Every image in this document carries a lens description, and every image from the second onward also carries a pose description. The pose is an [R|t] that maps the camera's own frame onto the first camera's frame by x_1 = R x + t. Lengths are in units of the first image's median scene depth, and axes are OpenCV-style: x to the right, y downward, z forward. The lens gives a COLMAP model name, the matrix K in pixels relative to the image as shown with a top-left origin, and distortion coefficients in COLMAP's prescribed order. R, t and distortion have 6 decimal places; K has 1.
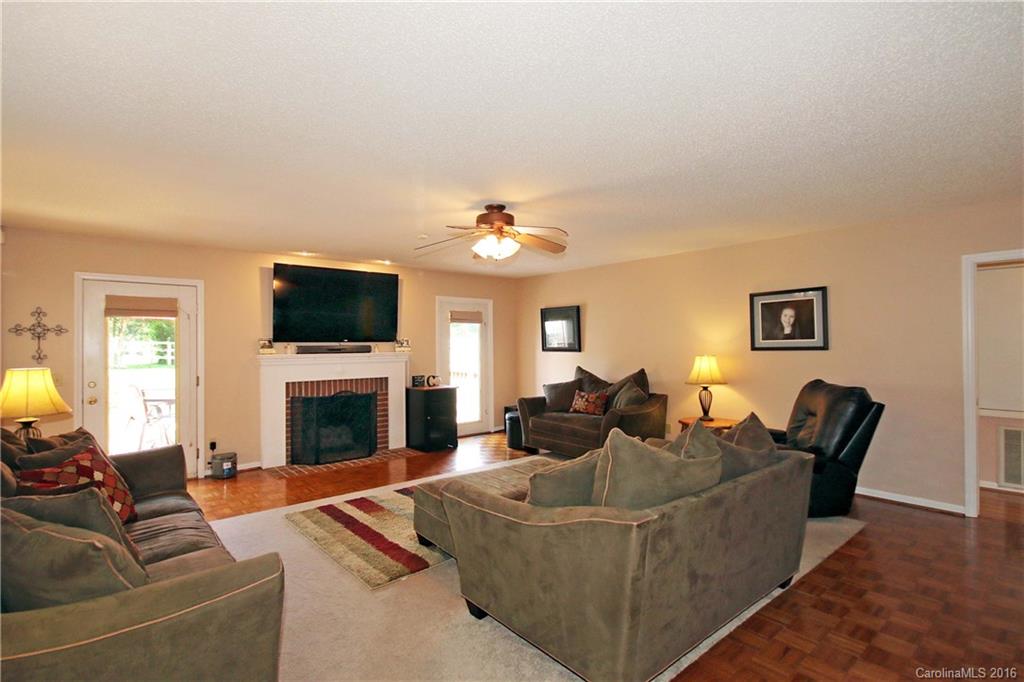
lens RADIAL K [[507.3, 0, 512.0], [0, 507.3, 341.0], [0, 0, 1]] dist [-0.002657, -0.001193]
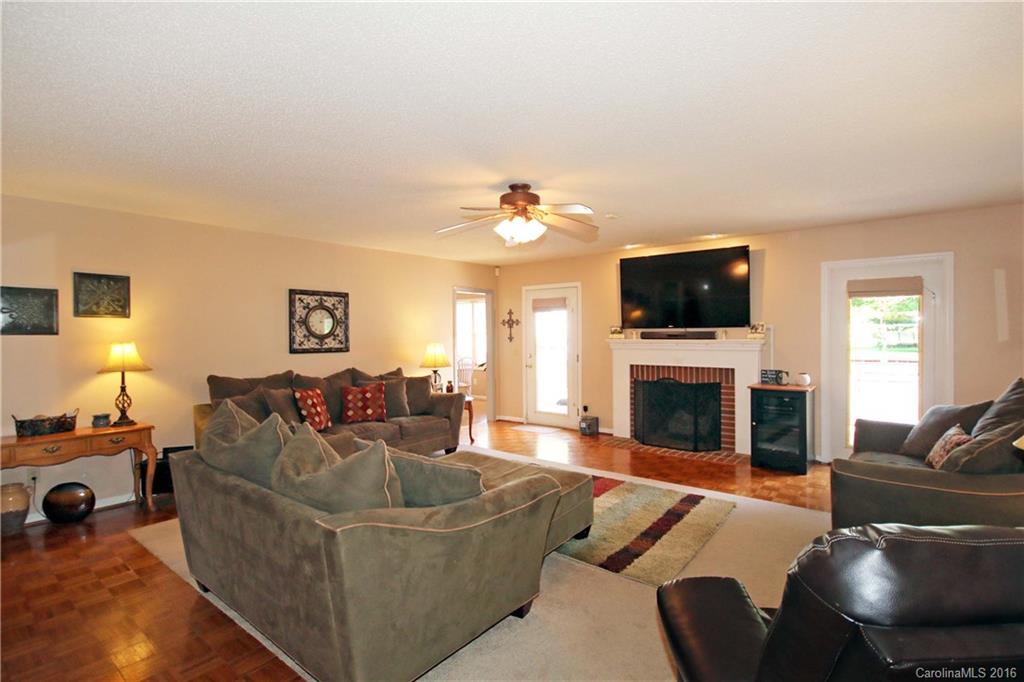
lens RADIAL K [[507.3, 0, 512.0], [0, 507.3, 341.0], [0, 0, 1]] dist [-0.002657, -0.001193]
pose [[0.170065, 0.022818, -0.985169, 0.627016], [0.013408, 0.999586, 0.025467, -0.001935], [0.985342, -0.017540, 0.169689, 0.575040]]
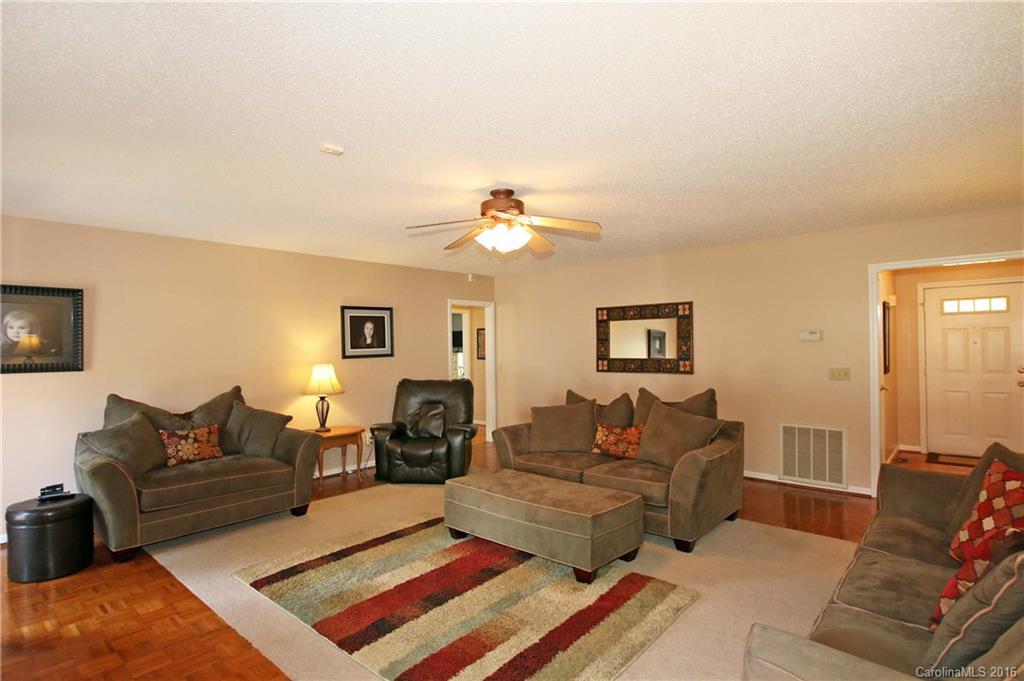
lens RADIAL K [[507.3, 0, 512.0], [0, 507.3, 340.5], [0, 0, 1]] dist [-0.002657, -0.001193]
pose [[-0.130079, 0.018976, 0.991322, -0.625274], [0.007842, 0.999805, -0.018110, 0.002412], [-0.991473, 0.005418, -0.130202, 0.761699]]
